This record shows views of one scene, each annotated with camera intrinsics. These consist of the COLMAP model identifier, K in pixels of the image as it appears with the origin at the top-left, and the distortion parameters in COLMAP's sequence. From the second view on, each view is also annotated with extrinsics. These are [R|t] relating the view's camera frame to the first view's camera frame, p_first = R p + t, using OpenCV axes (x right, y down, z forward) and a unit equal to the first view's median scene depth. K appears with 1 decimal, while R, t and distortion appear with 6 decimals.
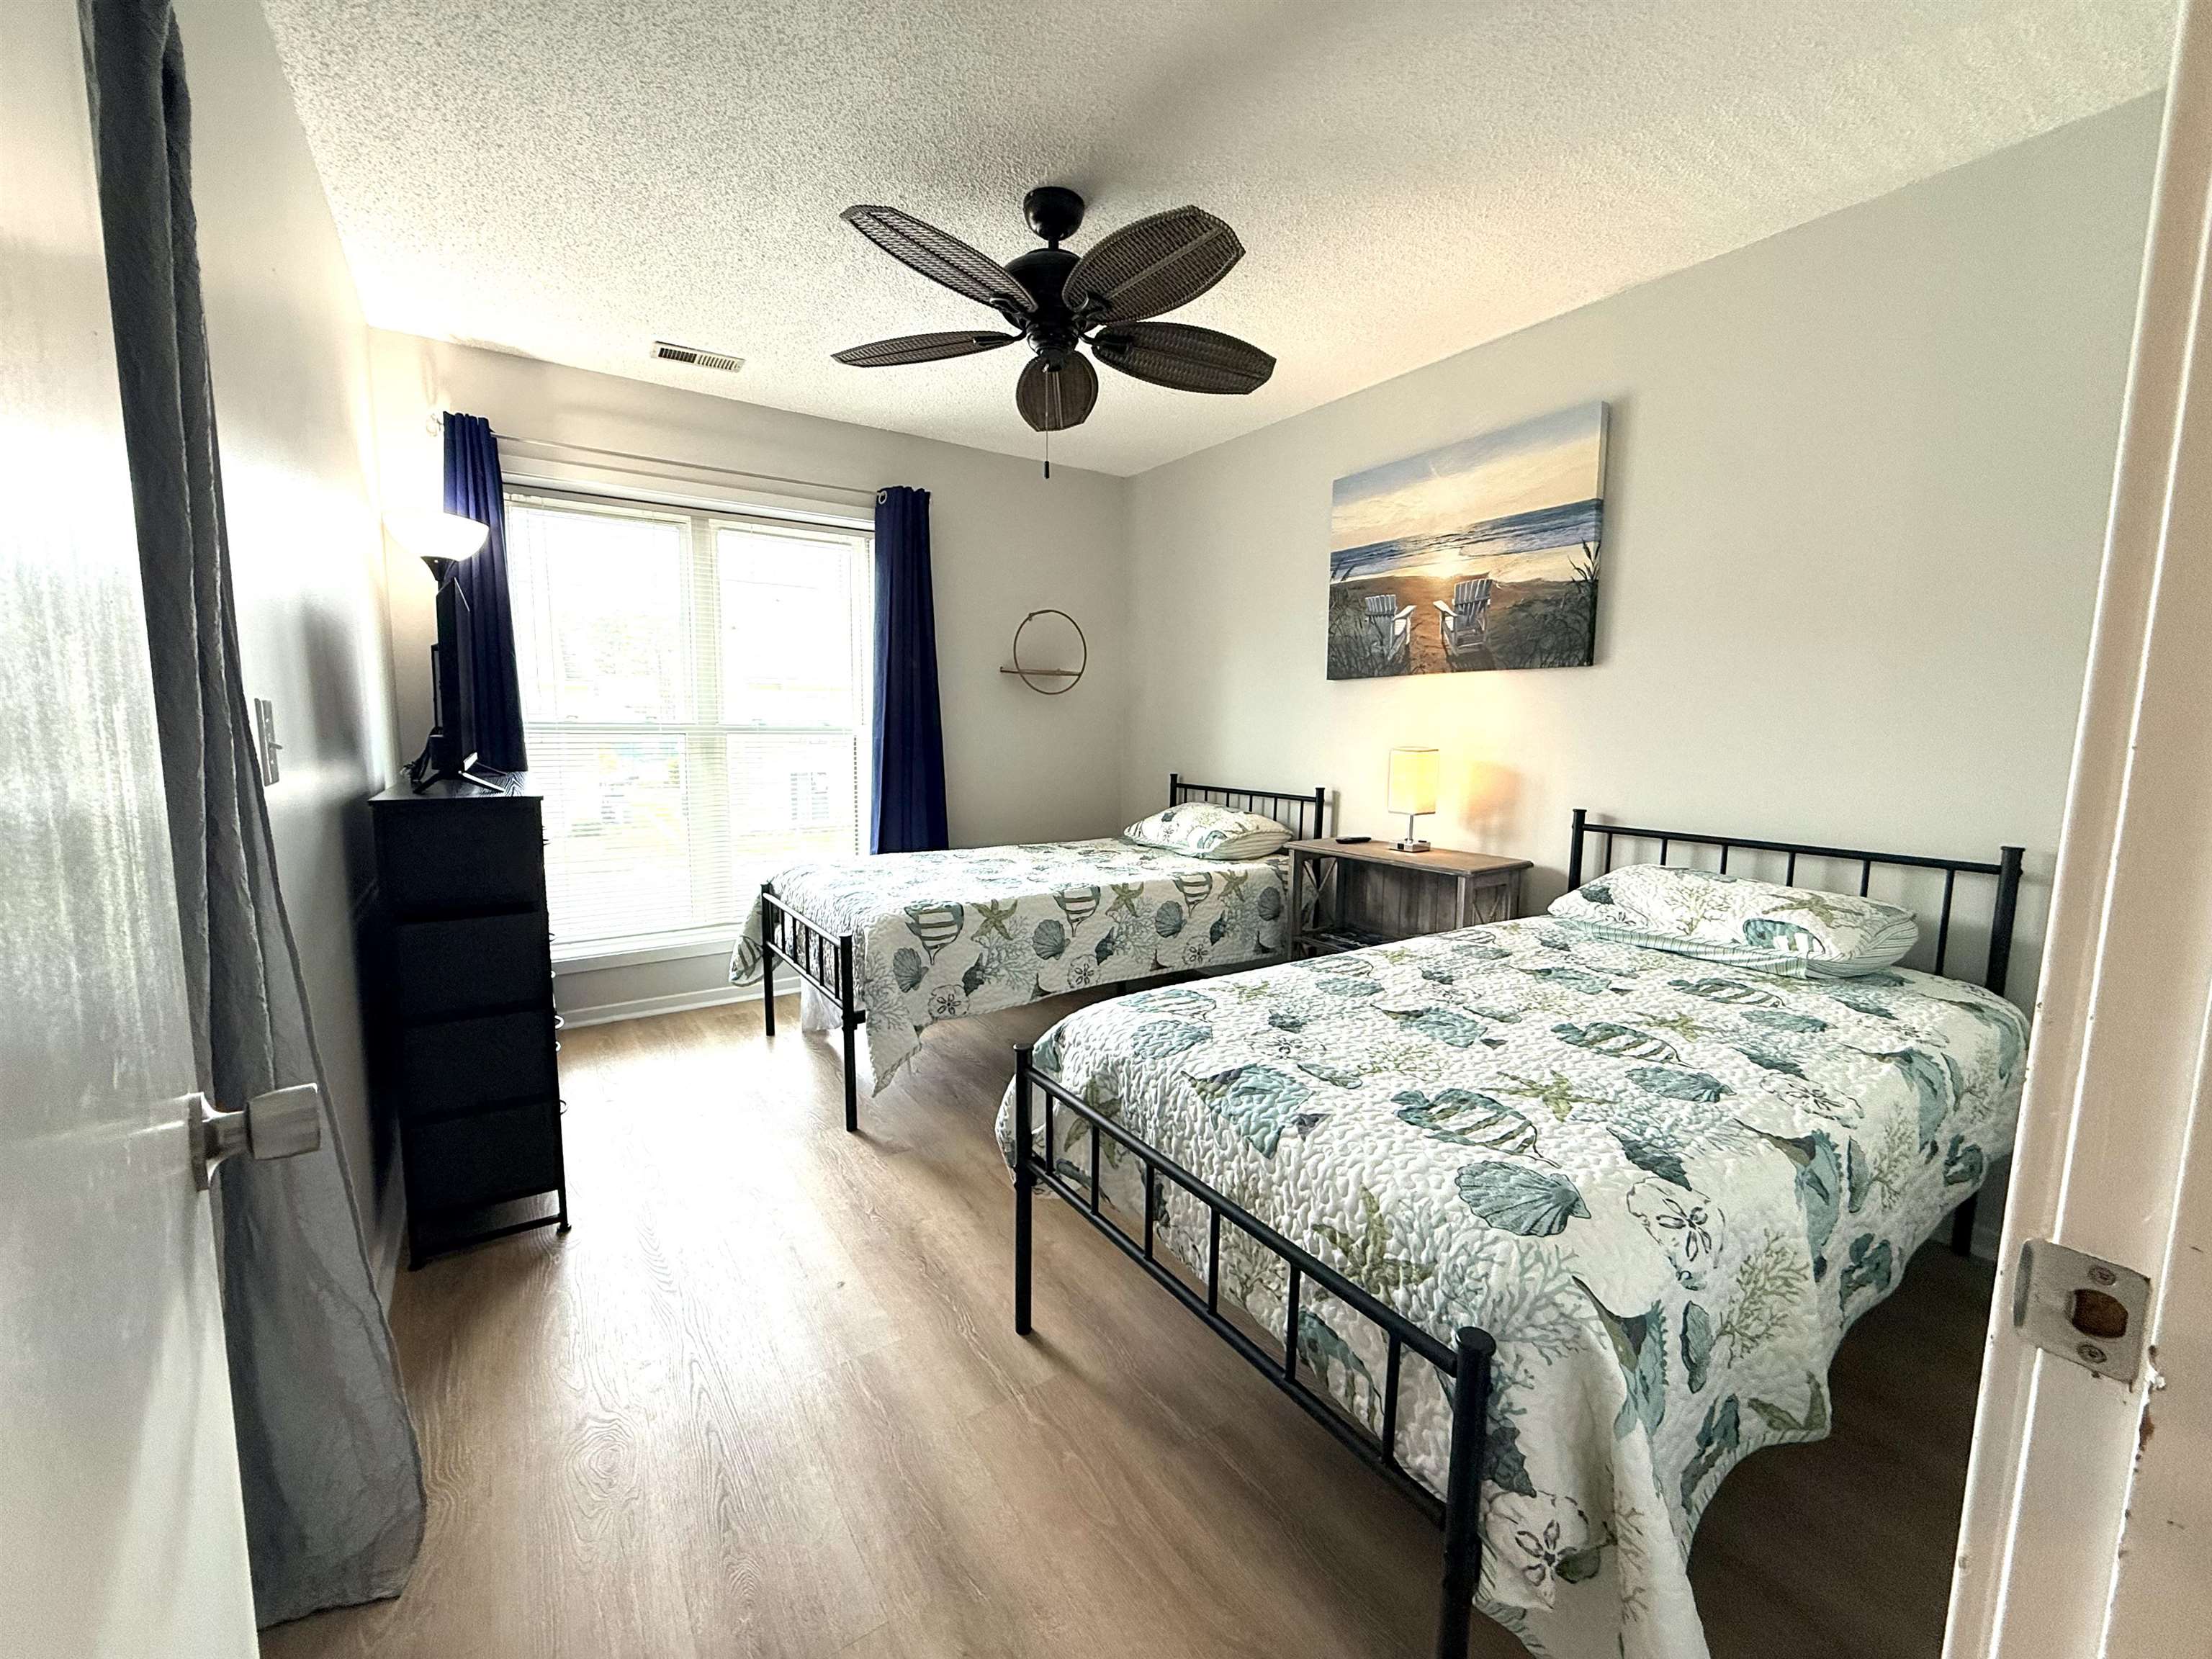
lens RADIAL K [[881.6, 0, 1099.9], [0, 881.6, 826.6], [0, 0, 1]] dist [0.001499, -0.000096]
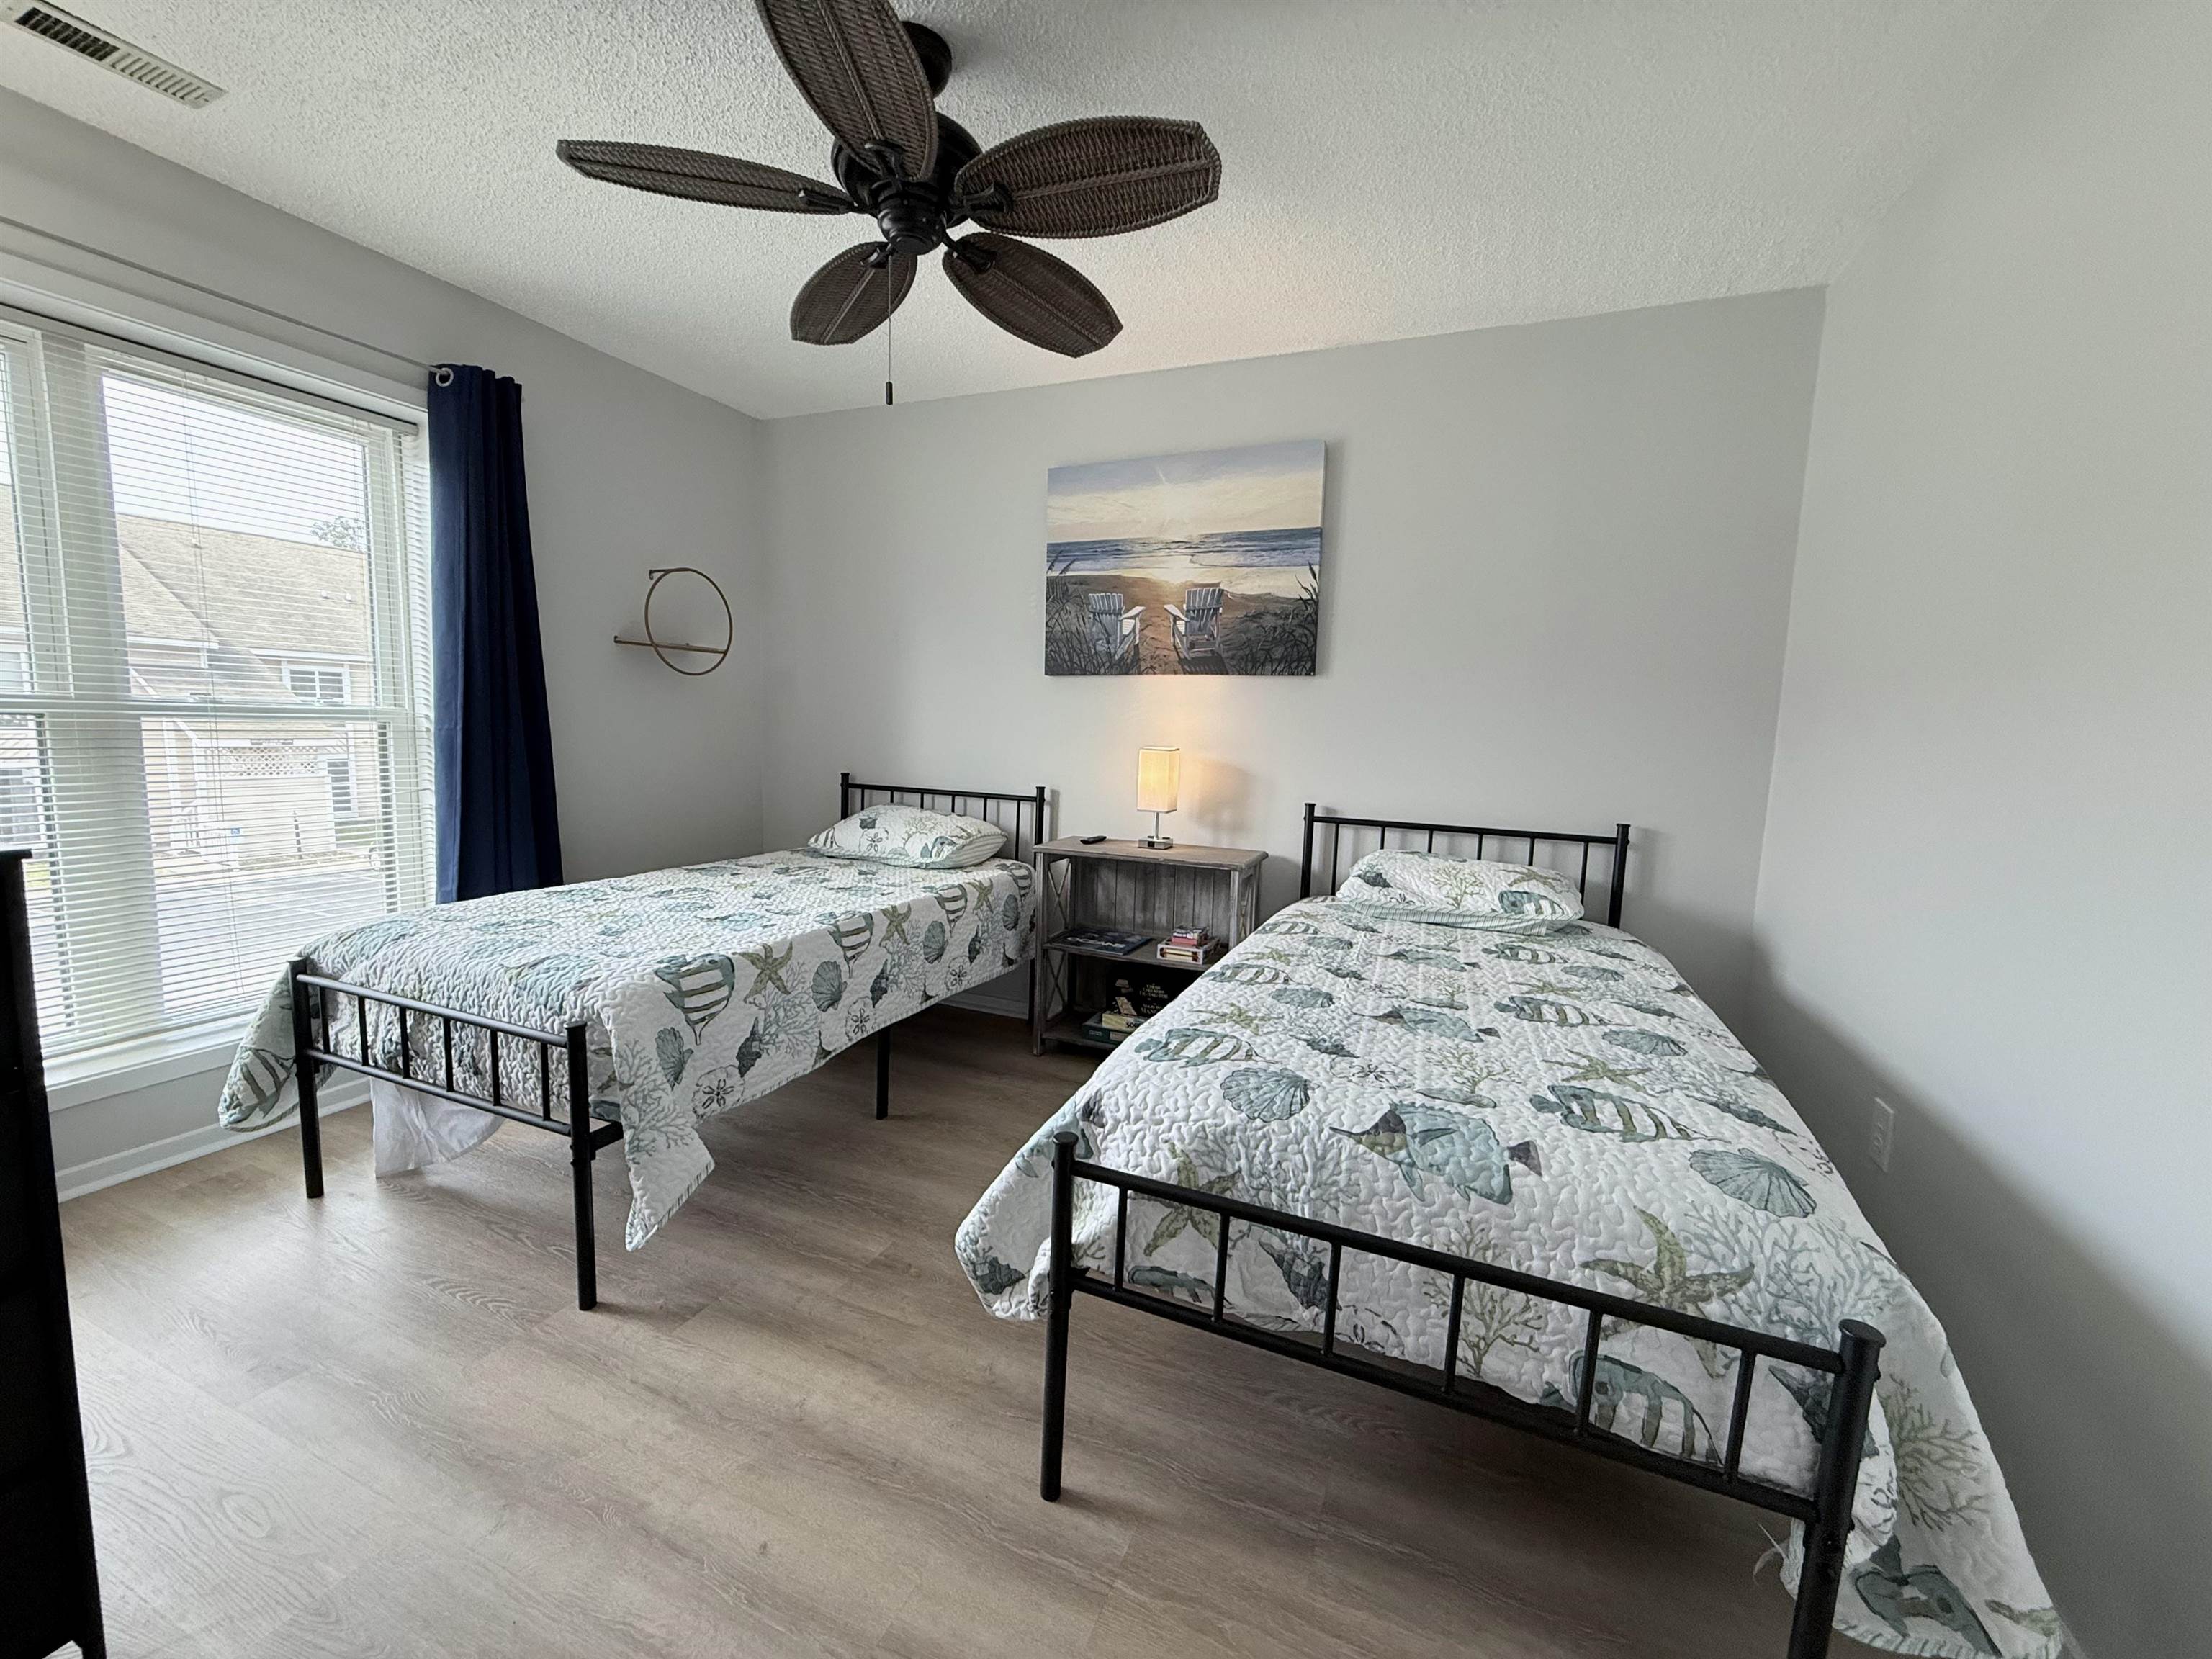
lens RADIAL K [[881.6, 0, 1099.9], [0, 881.6, 826.6], [0, 0, 1]] dist [0.001499, -0.000096]
pose [[0.837965, -0.044762, 0.543885, -0.350123], [0.038965, 0.998994, 0.022184, -0.030427], [-0.544331, 0.002603, 0.838867, 0.244373]]
